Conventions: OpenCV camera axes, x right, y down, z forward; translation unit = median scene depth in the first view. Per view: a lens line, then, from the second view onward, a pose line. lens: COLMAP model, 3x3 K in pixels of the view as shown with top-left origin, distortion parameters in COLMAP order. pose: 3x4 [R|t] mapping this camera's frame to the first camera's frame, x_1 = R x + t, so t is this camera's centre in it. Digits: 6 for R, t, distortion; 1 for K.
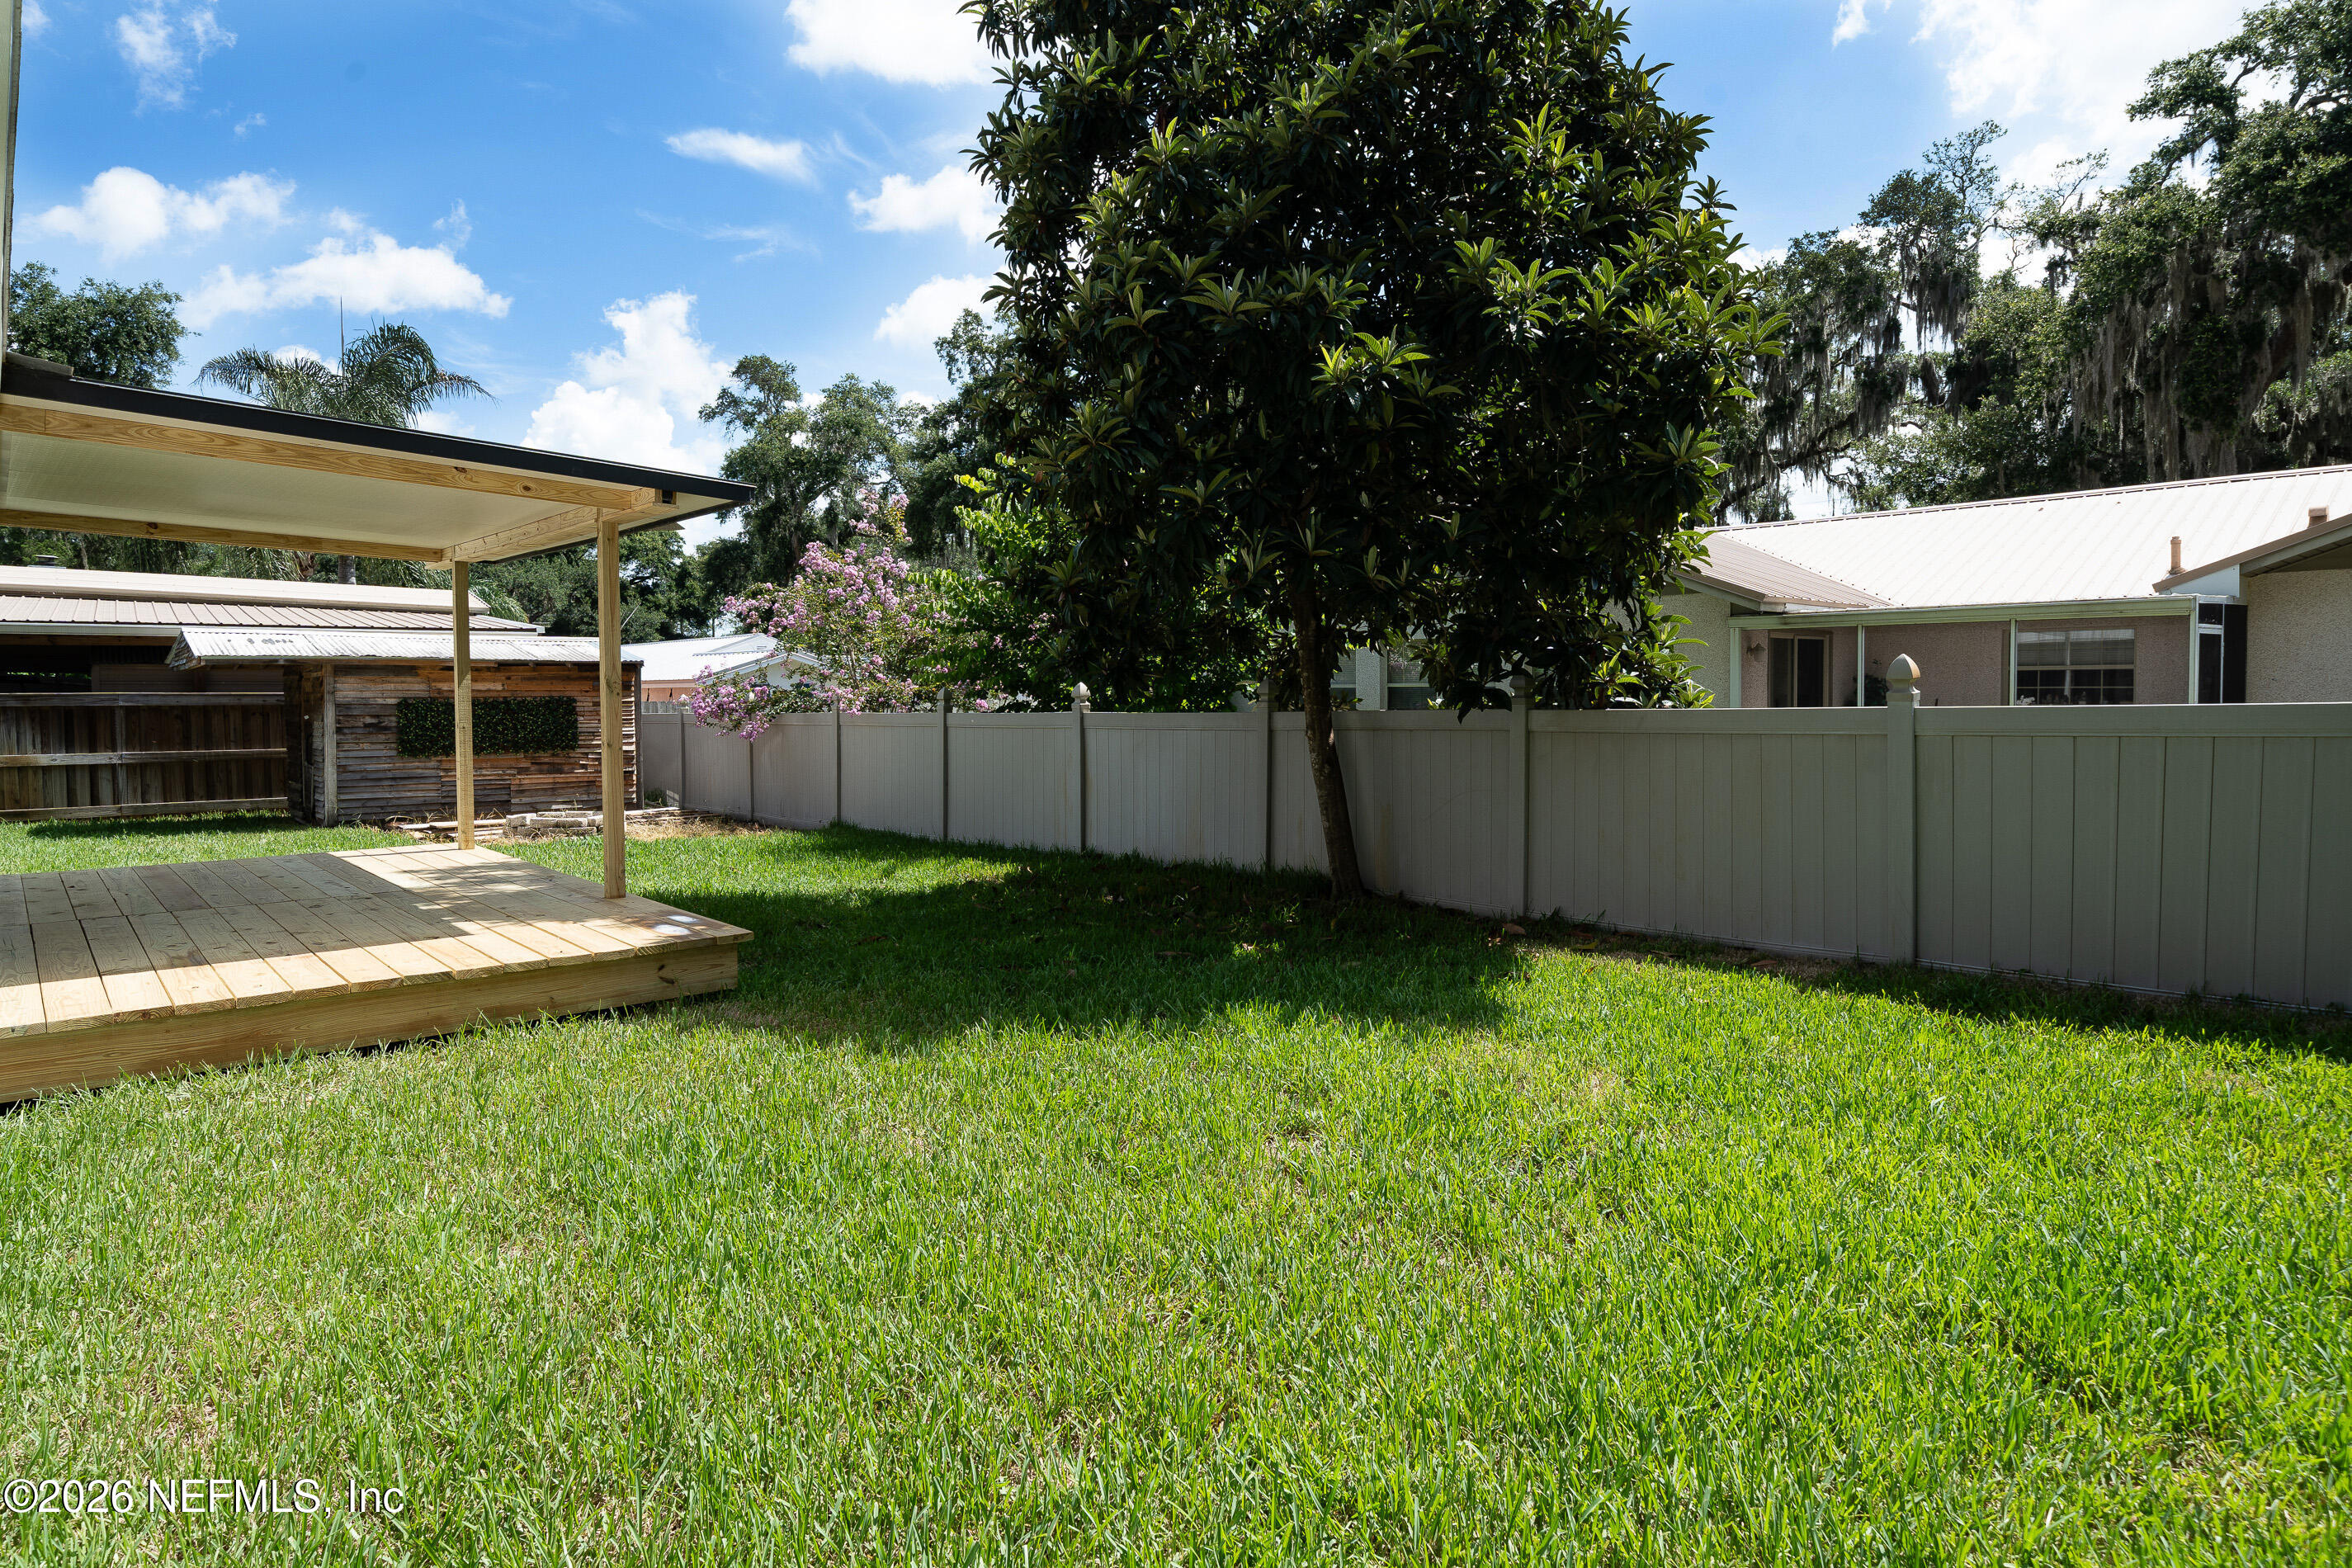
lens RADIAL K [[1285.5, 0, 1153.7], [0, 1285.5, 724.1], [0, 0, 1]] dist [-0.003594, -0.000804]
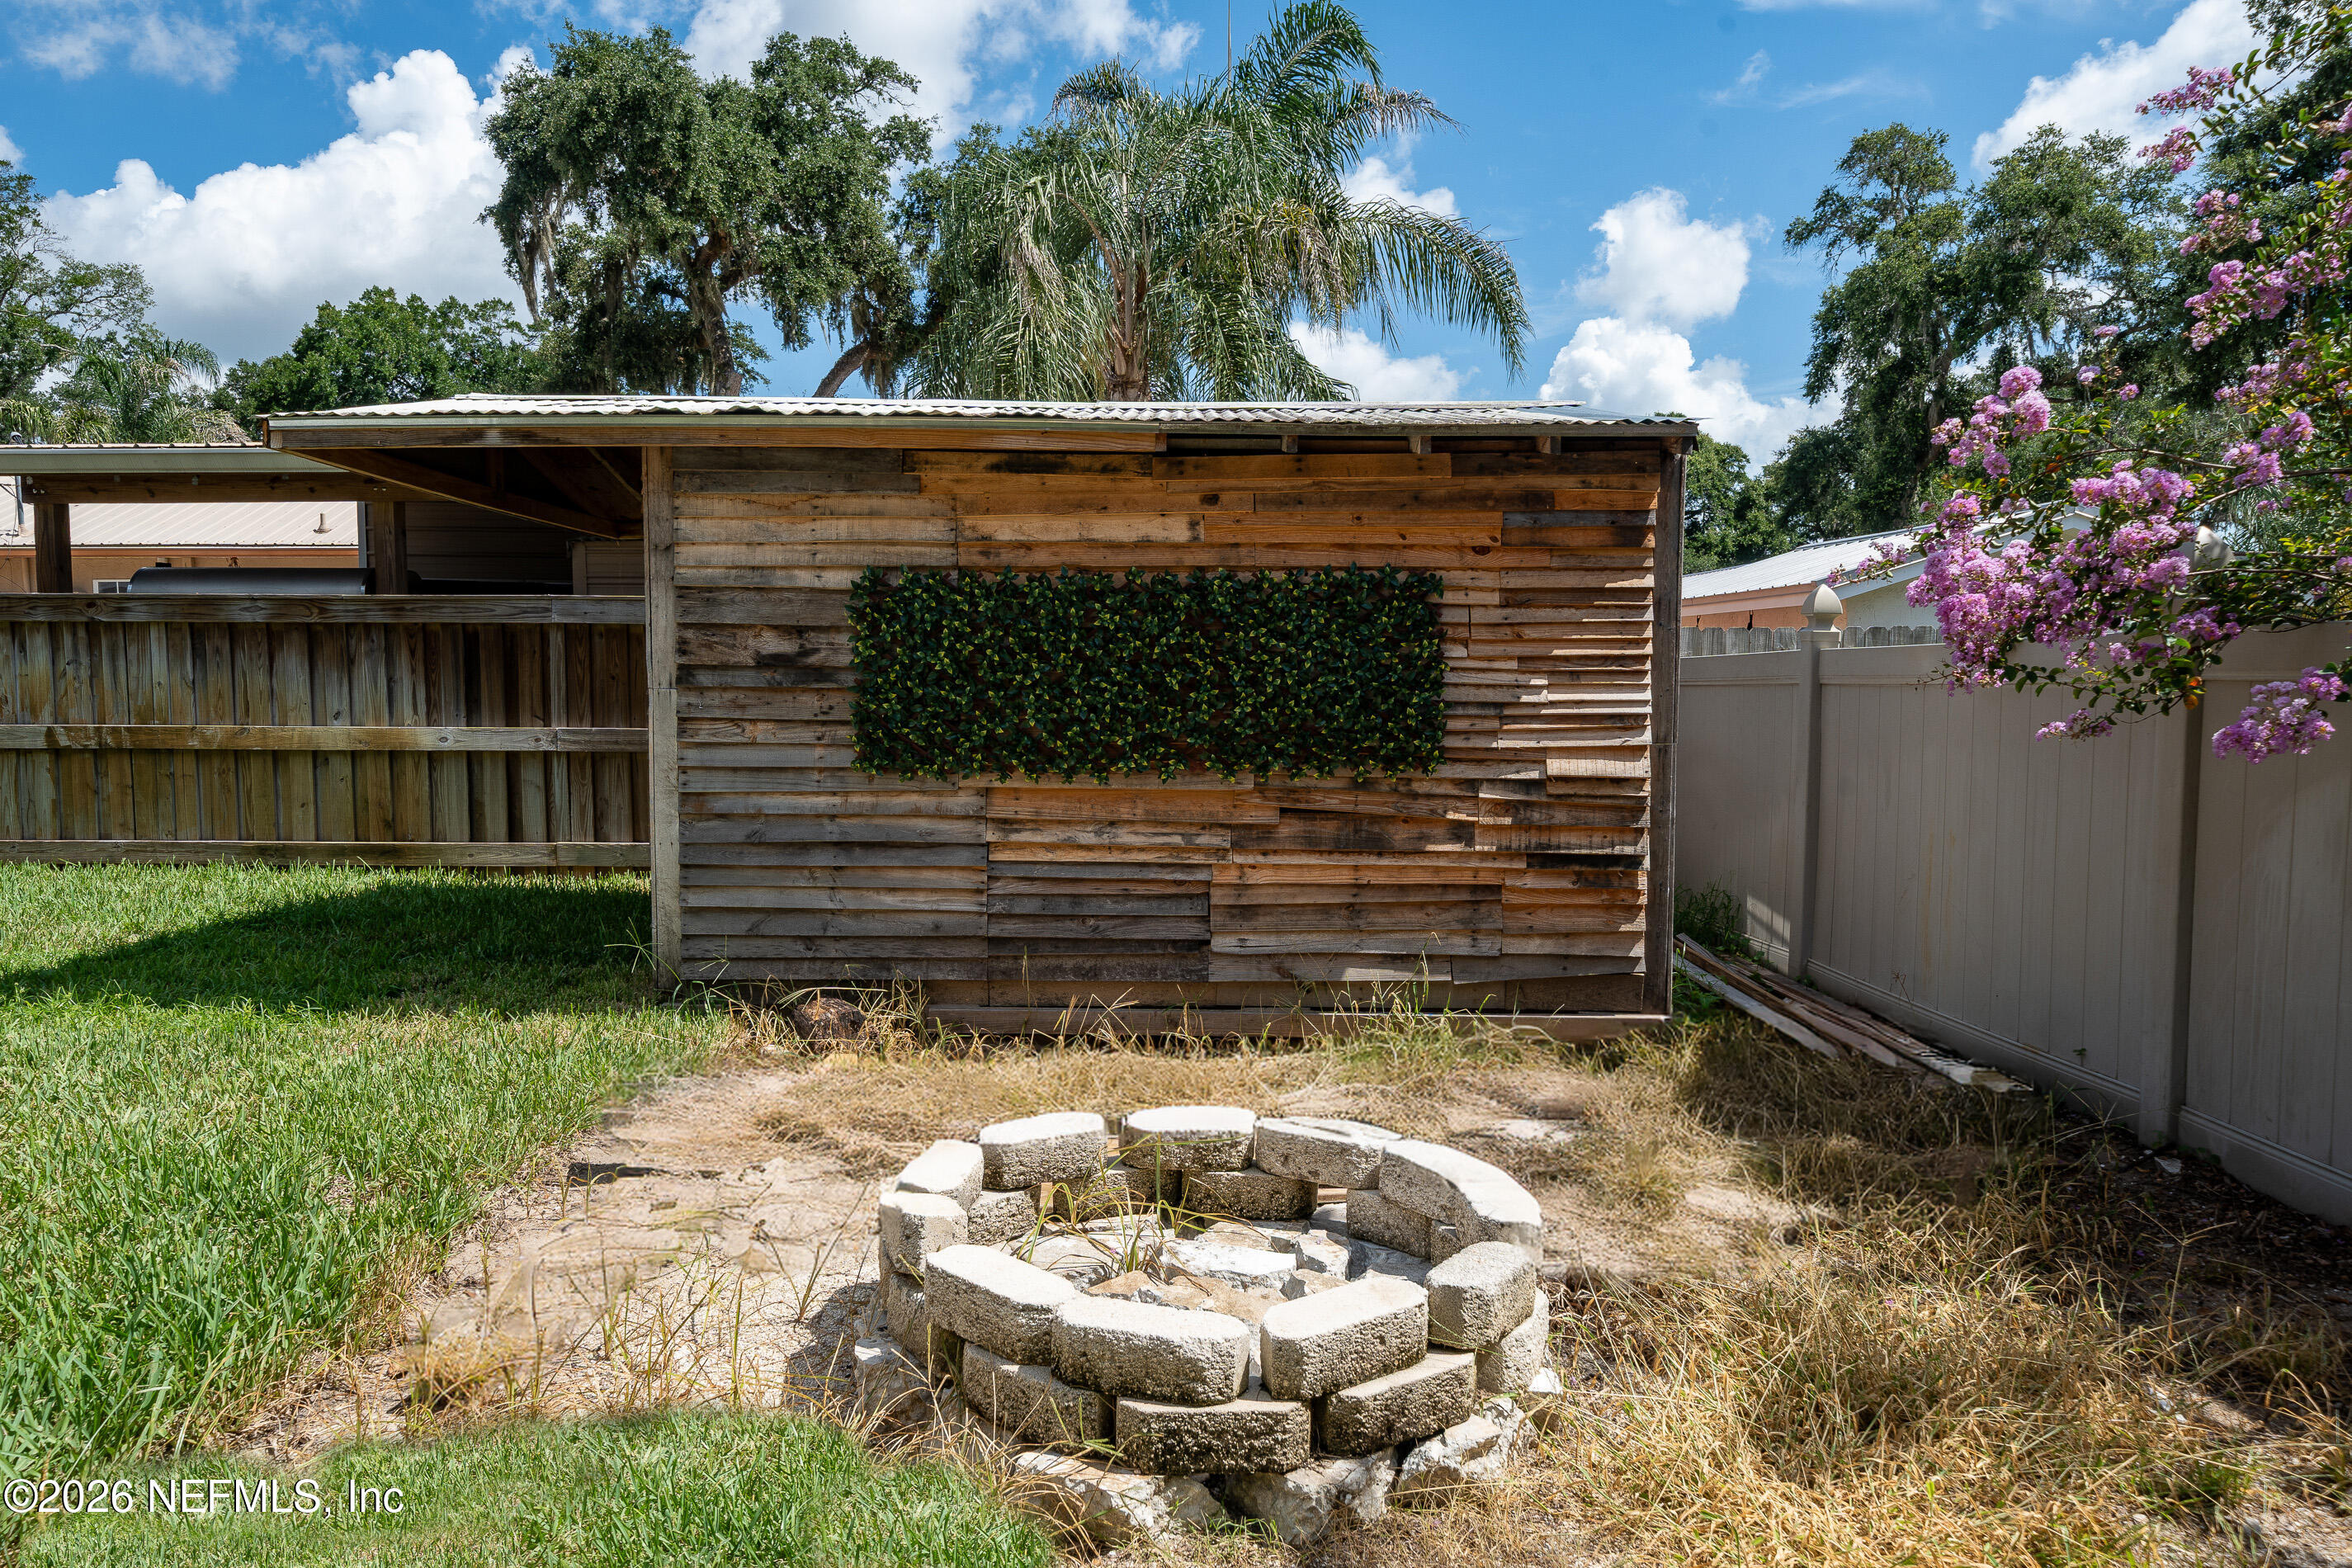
lens RADIAL K [[1553.8, 0, 1171.2], [0, 1553.8, 783.4], [0, 0, 1]] dist [0.003657, 0.001518]
pose [[0.767135, 0.053788, -0.639226, -0.073866], [-0.022657, 0.998129, 0.056797, 0.001541], [0.641085, -0.029088, 0.766918, 0.185785]]
